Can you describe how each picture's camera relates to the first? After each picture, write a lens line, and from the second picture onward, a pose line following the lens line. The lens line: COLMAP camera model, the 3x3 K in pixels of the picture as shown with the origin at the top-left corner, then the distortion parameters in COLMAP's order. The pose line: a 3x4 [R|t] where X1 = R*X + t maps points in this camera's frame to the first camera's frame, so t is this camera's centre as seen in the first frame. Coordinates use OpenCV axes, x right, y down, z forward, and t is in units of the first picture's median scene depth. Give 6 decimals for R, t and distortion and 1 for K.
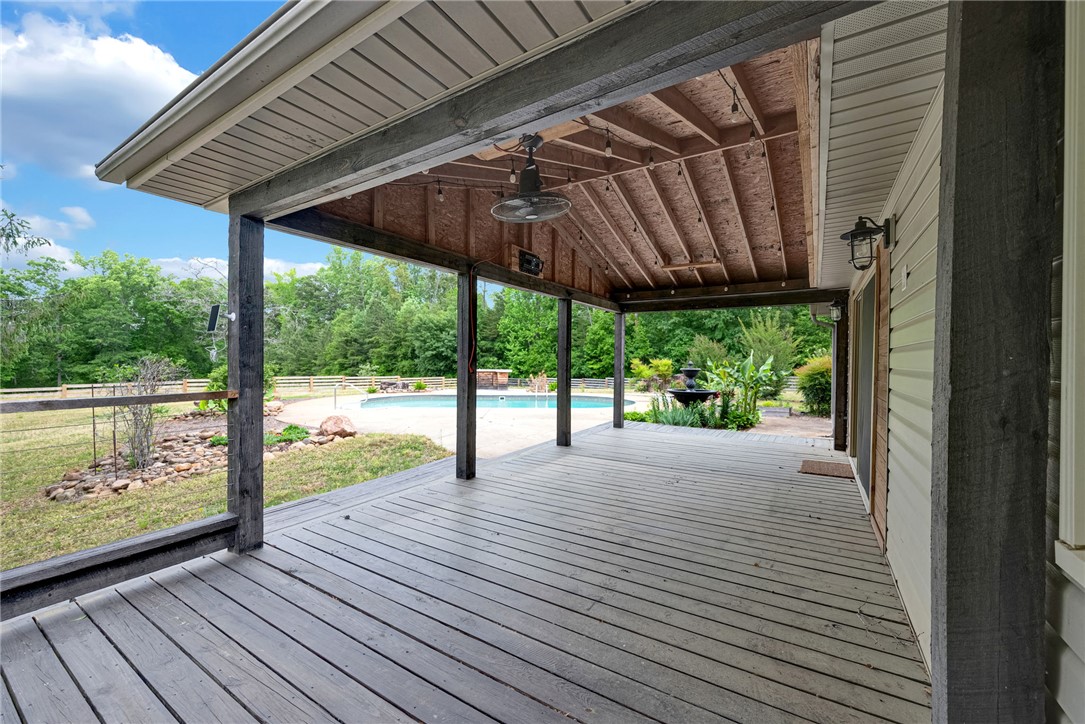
lens RADIAL K [[432.3, 0, 546.0], [0, 432.3, 362.0], [0, 0, 1]] dist [-0.000101, -0.000162]
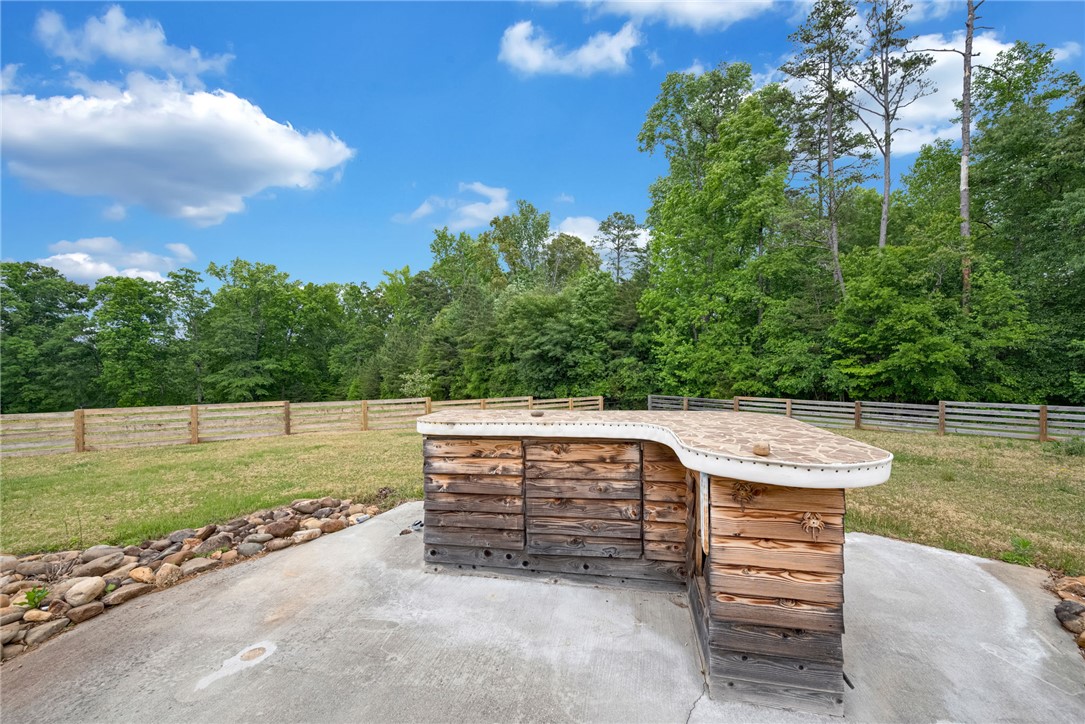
lens RADIAL K [[425.4, 0, 548.0], [0, 425.4, 366.4], [0, 0, 1]] dist [-0.011458, -0.000044]
pose [[0.951782, -0.015001, -0.306408, -0.052134], [0.015377, 0.999881, -0.001189, 0.000714], [0.306390, -0.003580, 0.951899, 0.413594]]
